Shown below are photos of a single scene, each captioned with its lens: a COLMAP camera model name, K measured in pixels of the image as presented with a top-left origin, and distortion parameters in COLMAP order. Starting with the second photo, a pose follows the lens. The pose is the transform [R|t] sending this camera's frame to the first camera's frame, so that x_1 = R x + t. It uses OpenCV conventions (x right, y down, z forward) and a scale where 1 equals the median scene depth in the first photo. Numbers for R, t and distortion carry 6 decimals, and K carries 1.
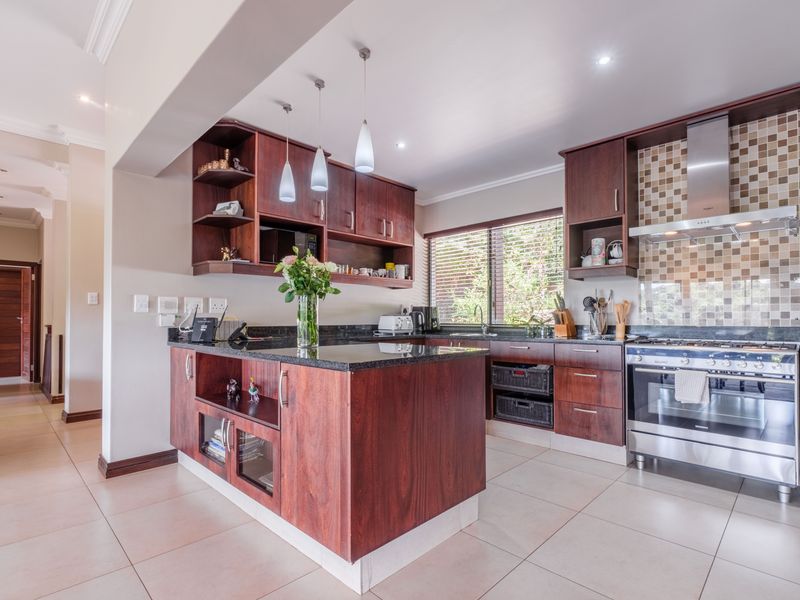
lens RADIAL K [[411.2, 0, 402.8], [0, 411.2, 312.7], [0, 0, 1]] dist [-0.002844, -0.000331]
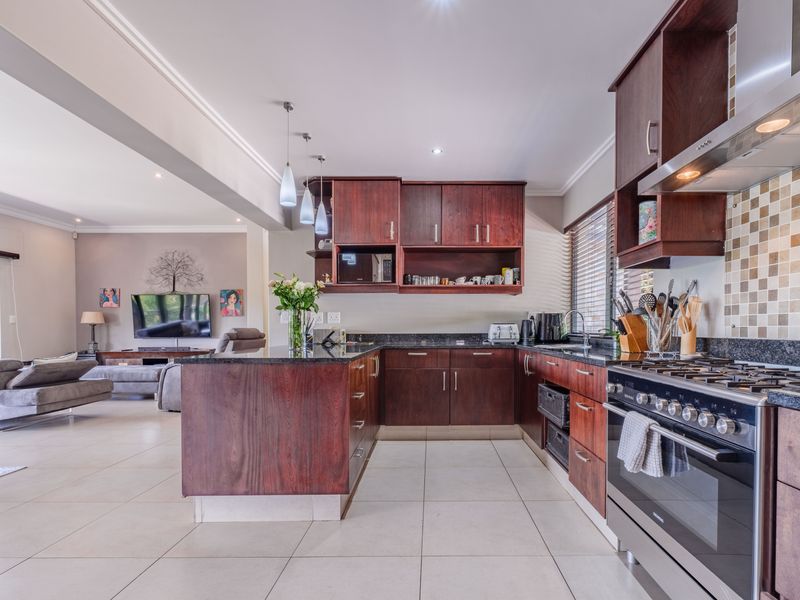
lens RADIAL K [[409.2, 0, 431.0], [0, 409.2, 333.0], [0, 0, 1]] dist [0.000948, 0.000022]
pose [[0.694339, 0.008743, -0.719595, 0.705404], [0.011775, 0.999654, 0.023508, 0.005298], [0.719551, -0.024796, 0.693996, 0.301274]]
